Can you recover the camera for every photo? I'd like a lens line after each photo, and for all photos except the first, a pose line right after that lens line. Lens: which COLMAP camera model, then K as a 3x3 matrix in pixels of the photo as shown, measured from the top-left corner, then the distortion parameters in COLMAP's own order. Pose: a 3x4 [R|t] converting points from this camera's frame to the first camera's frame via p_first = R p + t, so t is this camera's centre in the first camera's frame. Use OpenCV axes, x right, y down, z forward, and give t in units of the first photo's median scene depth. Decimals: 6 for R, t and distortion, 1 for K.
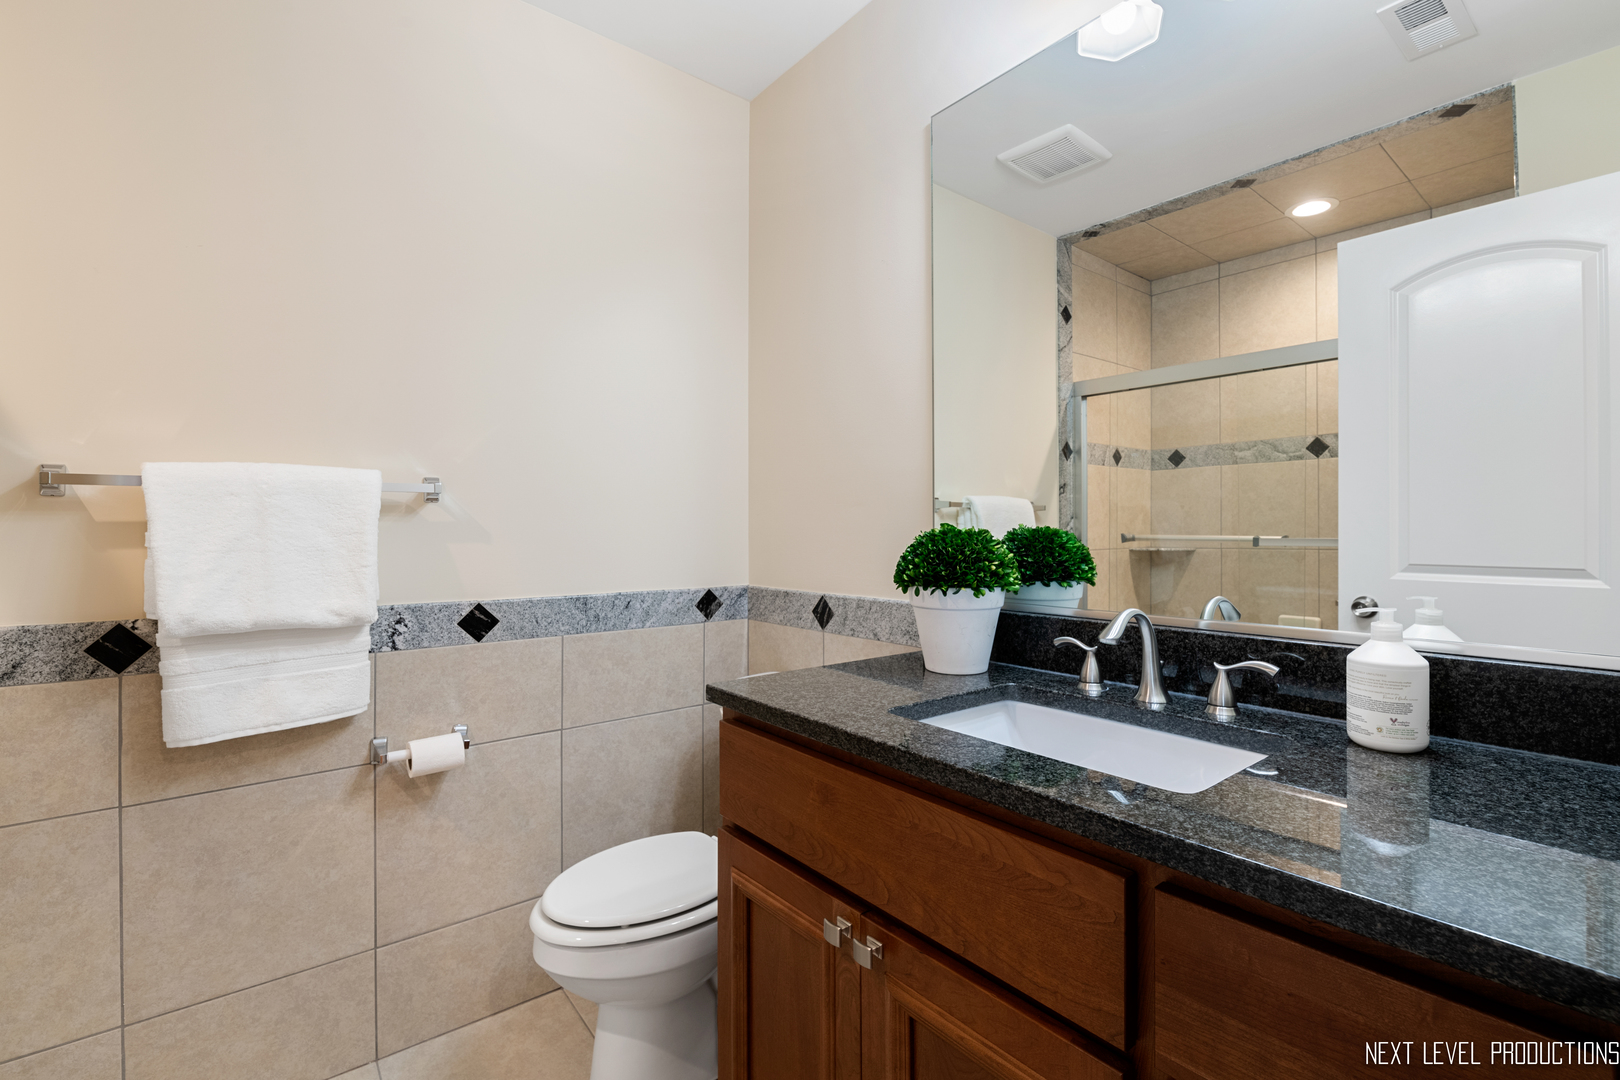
lens RADIAL K [[710.3, 0, 801.3], [0, 710.3, 531.1], [0, 0, 1]] dist [-0.003679, -0.004808]
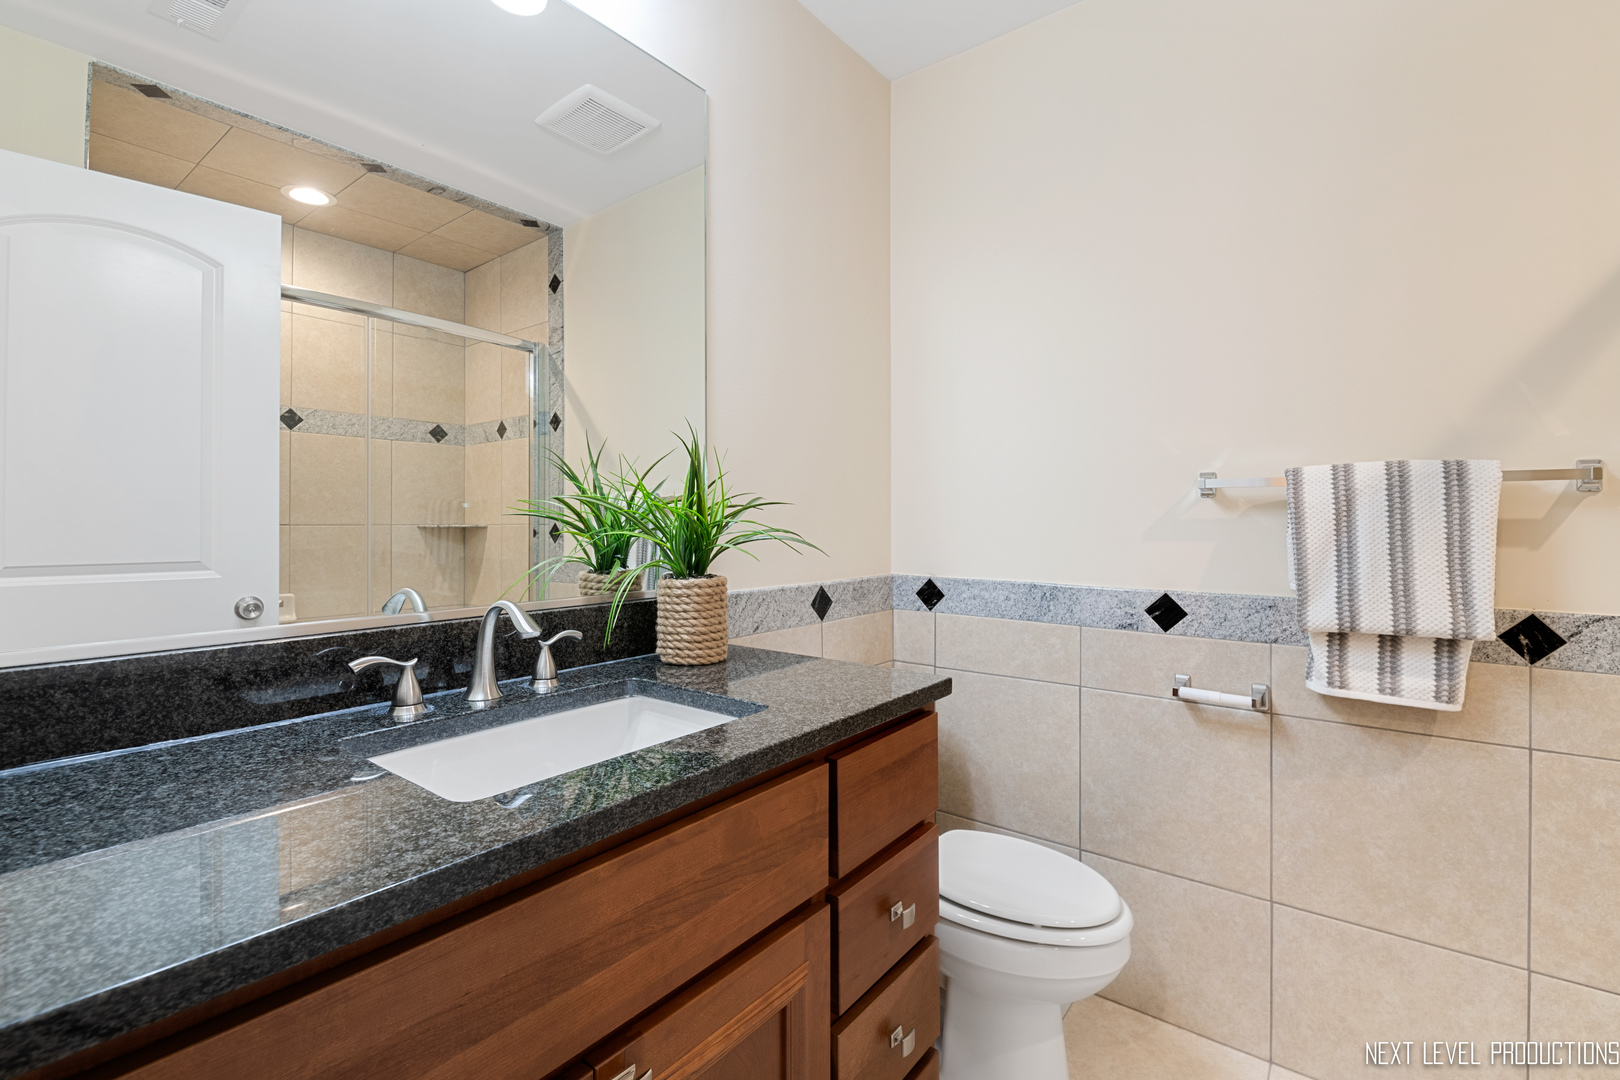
lens RADIAL K [[710.3, 0, 817.6], [0, 710.3, 534.5], [0, 0, 1]] dist [-0.003679, -0.004808]
pose [[-0.271469, -0.003345, 0.962441, -0.580508], [-0.000962, 0.999994, 0.003204, 0.017417], [-0.962447, -0.000056, -0.271471, 0.888125]]
